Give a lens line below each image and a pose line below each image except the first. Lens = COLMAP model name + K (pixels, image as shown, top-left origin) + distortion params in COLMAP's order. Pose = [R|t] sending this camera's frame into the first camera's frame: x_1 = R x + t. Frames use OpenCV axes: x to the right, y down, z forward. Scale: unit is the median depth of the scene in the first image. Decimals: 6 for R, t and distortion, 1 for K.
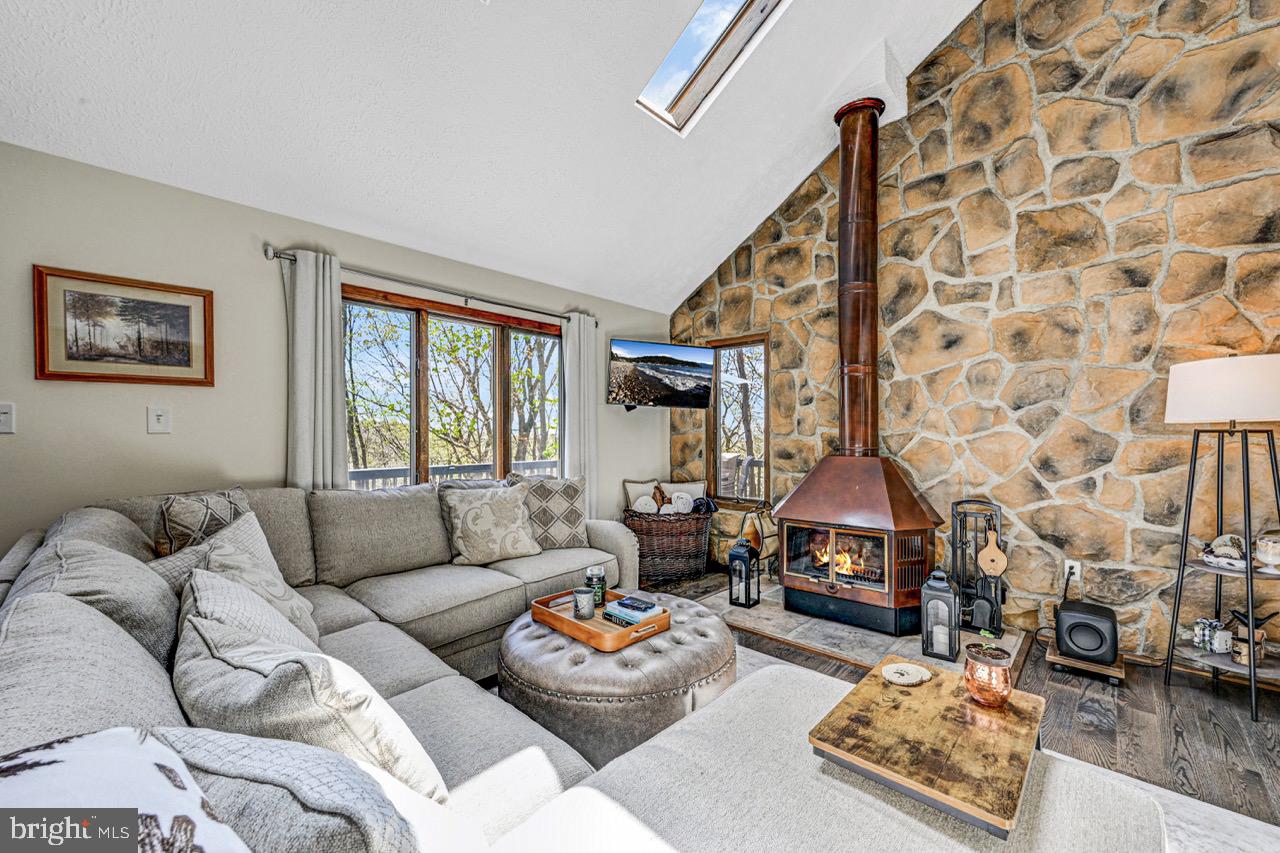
lens RADIAL K [[503.3, 0, 647.8], [0, 503.3, 430.4], [0, 0, 1]] dist [0.005464, -0.000392]
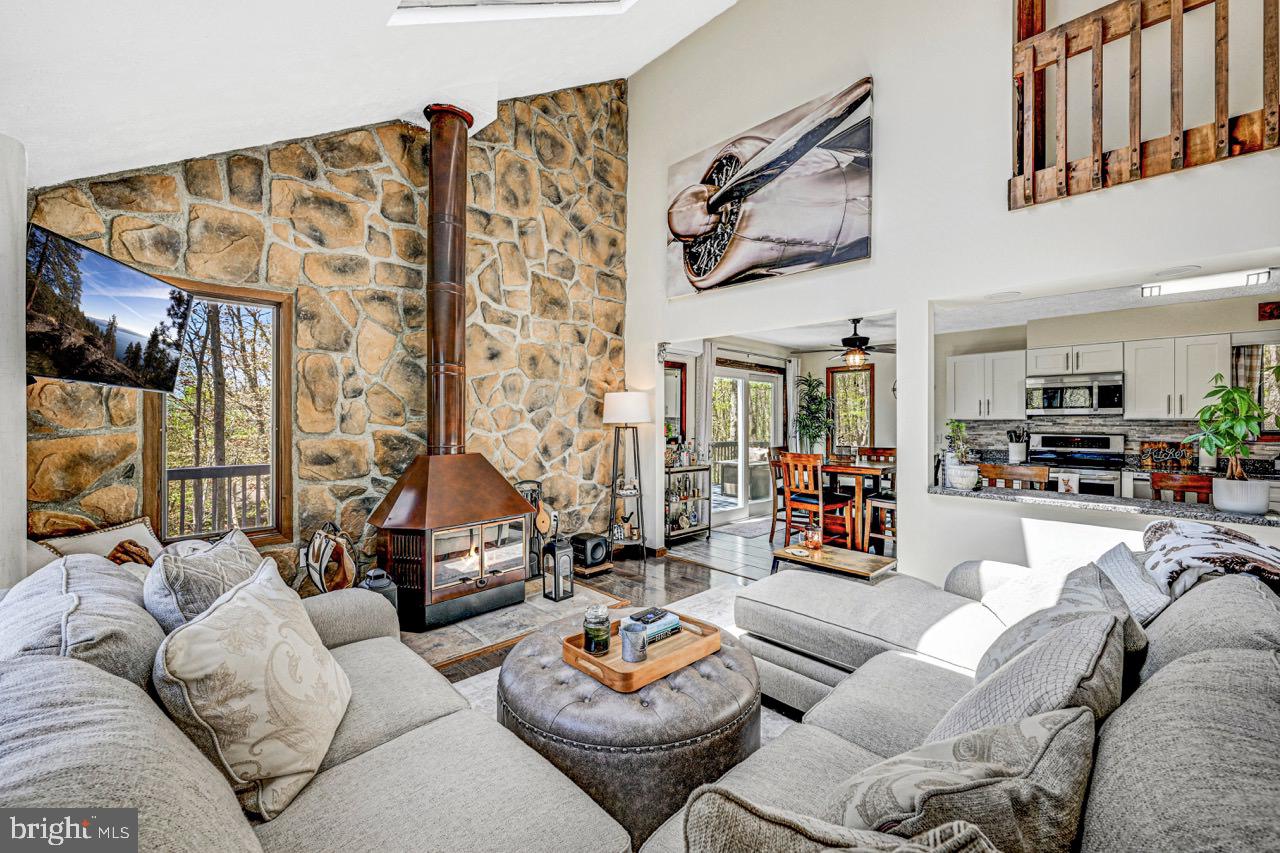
lens RADIAL K [[503.3, 0, 640.0], [0, 503.3, 417.2], [0, 0, 1]] dist [0.005464, -0.000392]
pose [[0.069692, 0.003897, 0.997561, -0.628814], [-0.008082, 0.999962, -0.003342, -0.024704], [-0.997536, -0.007829, 0.069721, 0.596791]]
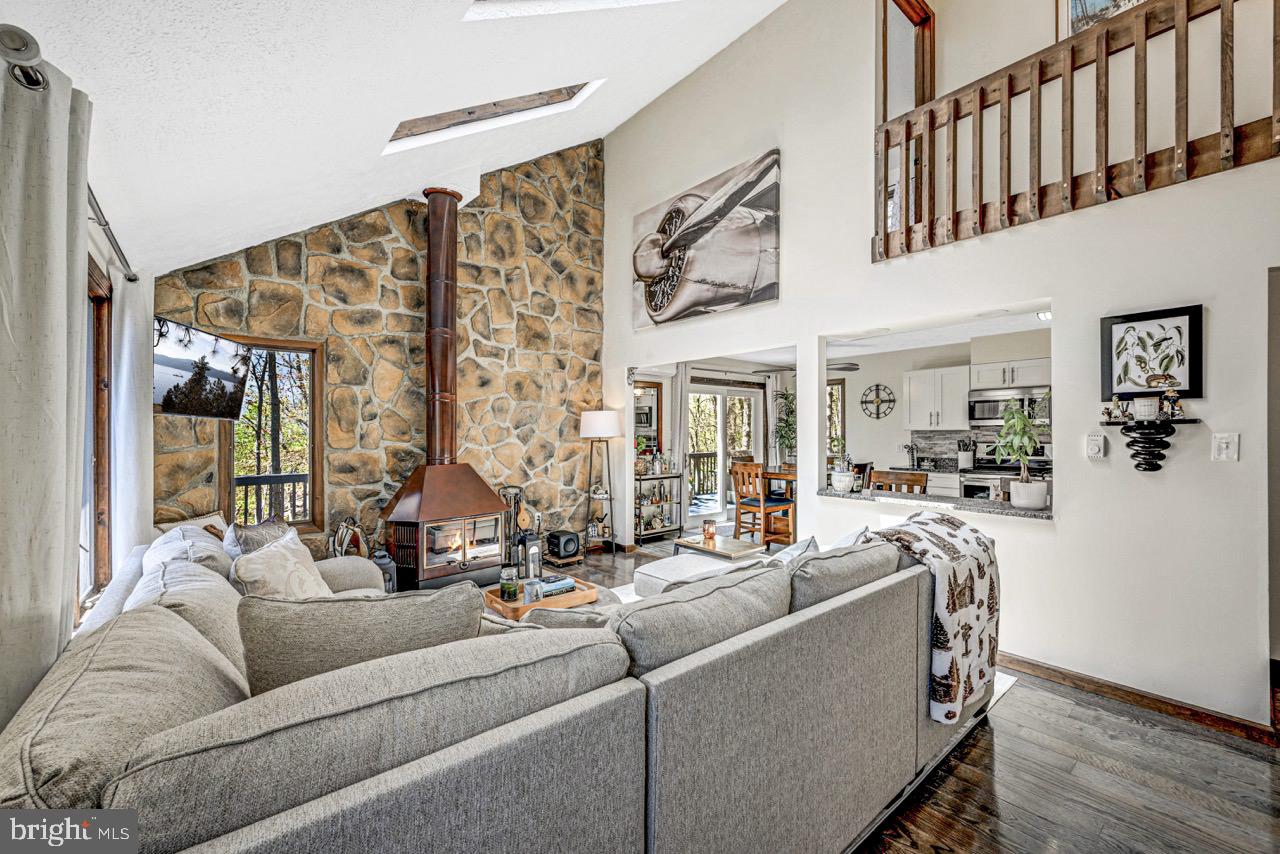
lens RADIAL K [[503.3, 0, 633.6], [0, 503.3, 424.5], [0, 0, 1]] dist [0.005464, -0.000392]
pose [[0.153292, 0.008502, 0.988144, -0.847589], [0.001934, 0.999958, -0.008903, -0.039662], [-0.988179, 0.003276, 0.153269, 0.360689]]
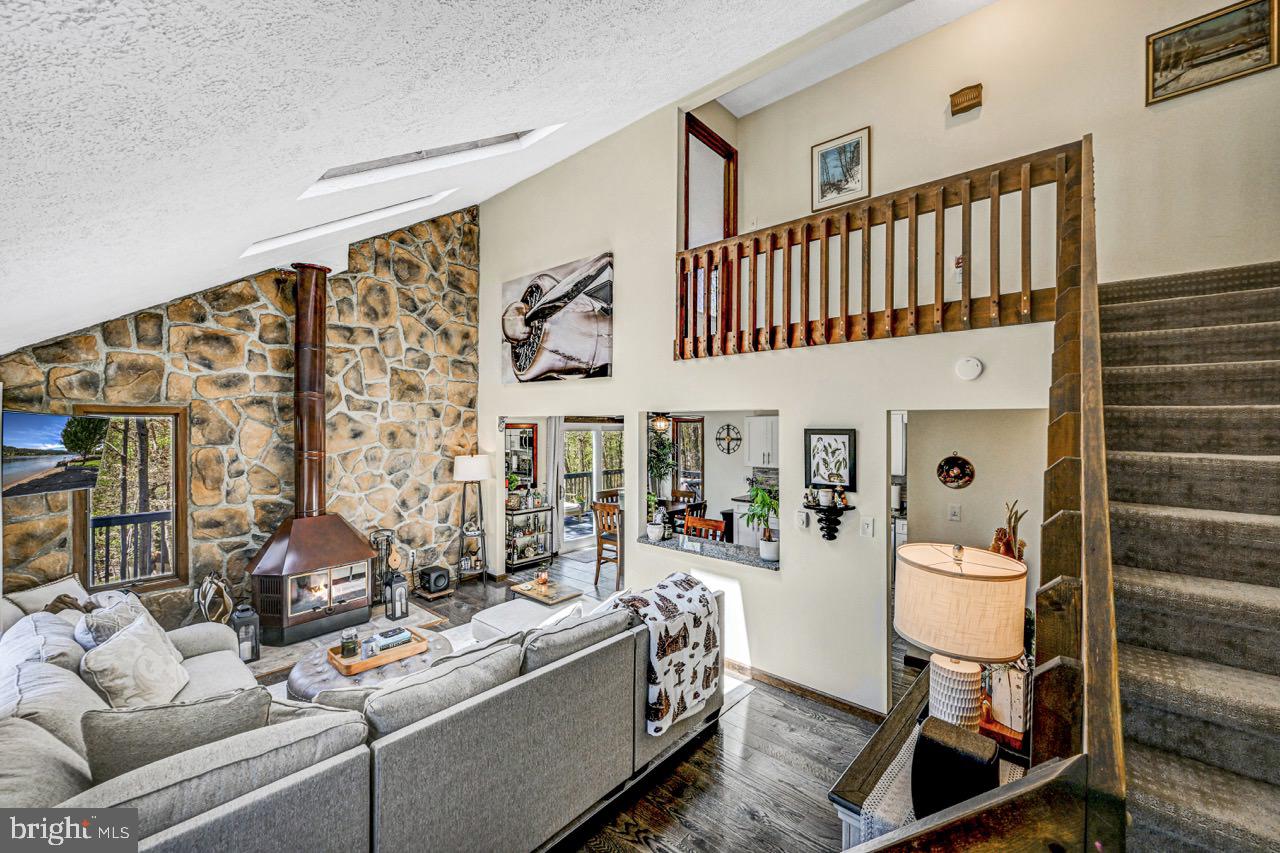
lens RADIAL K [[503.3, 0, 631.1], [0, 503.3, 425.8], [0, 0, 1]] dist [0.005464, -0.000392]
pose [[0.009187, -0.001010, 0.999957, -1.060195], [-0.004943, 0.999987, 0.001056, -0.222529], [-0.999946, -0.004952, 0.009182, 0.118754]]
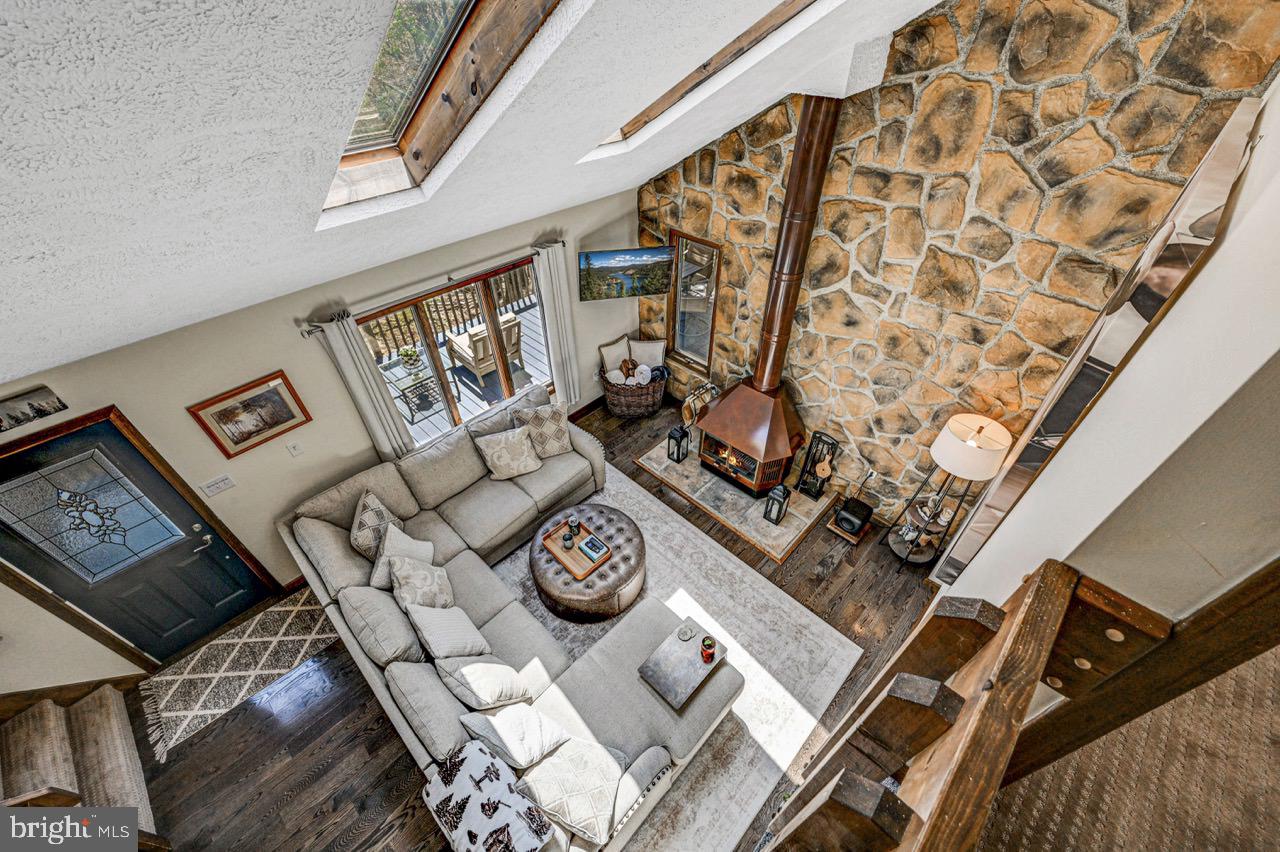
lens RADIAL K [[510.3, 0, 649.3], [0, 510.3, 415.0], [0, 0, 1]] dist [0.012478, 0.001537]
pose [[0.999644, 0.026484, -0.003296, 0.126839], [-0.017985, 0.759728, 0.649993, -0.861048], [0.019718, -0.649702, 0.759933, -0.114170]]
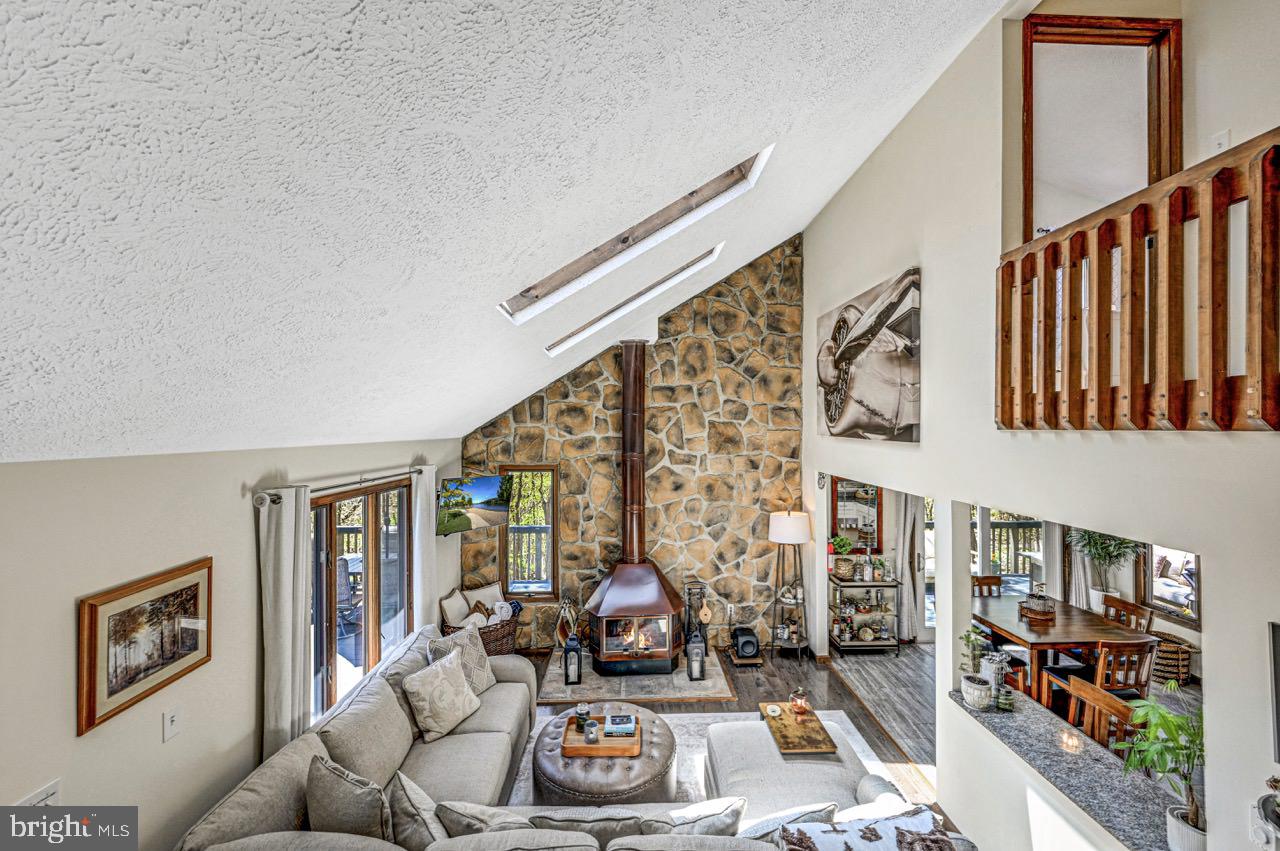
lens RADIAL K [[510.3, 0, 650.9], [0, 510.3, 430.5], [0, 0, 1]] dist [0.012478, 0.001537]
pose [[0.713905, 0.001527, 0.700241, -0.721509], [-0.001435, 0.999999, -0.000718, -0.388535], [-0.700241, -0.000492, 0.713906, -0.184920]]
